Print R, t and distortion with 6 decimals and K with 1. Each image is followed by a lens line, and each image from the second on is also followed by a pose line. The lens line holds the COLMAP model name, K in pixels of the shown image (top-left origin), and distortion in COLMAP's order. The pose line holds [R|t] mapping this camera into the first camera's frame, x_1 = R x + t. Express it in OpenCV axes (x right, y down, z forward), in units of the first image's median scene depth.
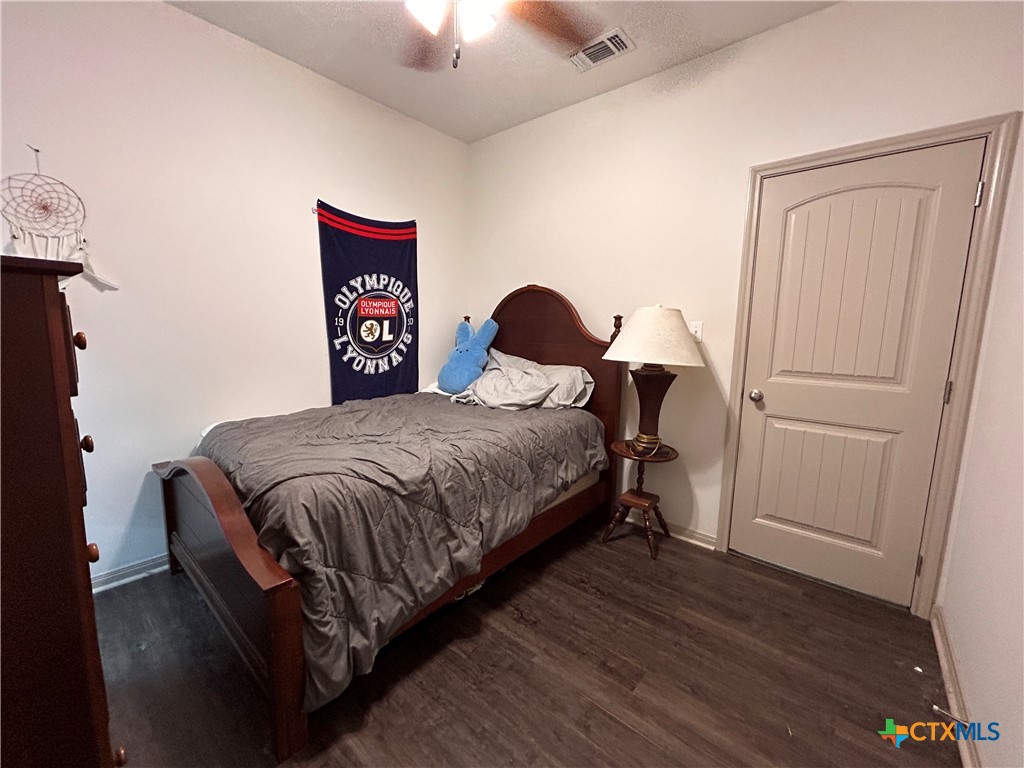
lens RADIAL K [[416.9, 0, 511.0], [0, 416.9, 383.2], [0, 0, 1]] dist [0.000169, 0.000280]
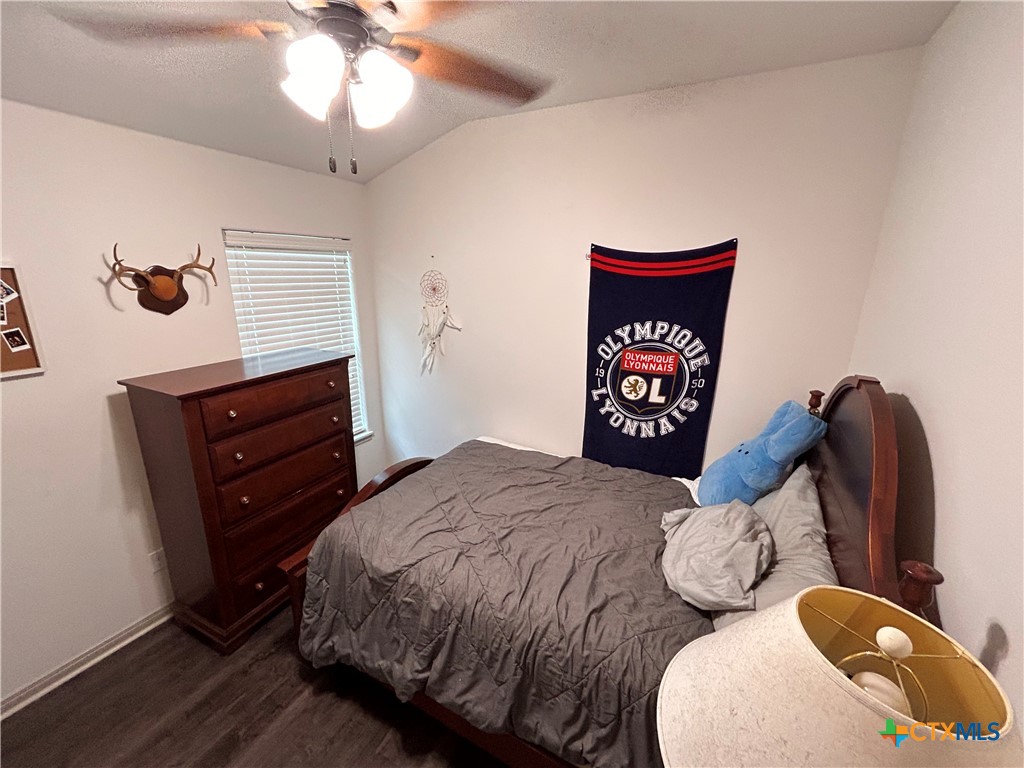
lens RADIAL K [[416.9, 0, 511.0], [0, 416.9, 383.2], [0, 0, 1]] dist [0.000169, 0.000280]
pose [[0.217273, 0.246043, -0.944593, 0.399721], [-0.146432, 0.964975, 0.217670, -0.279747], [0.965065, 0.091025, 0.245692, 0.550400]]
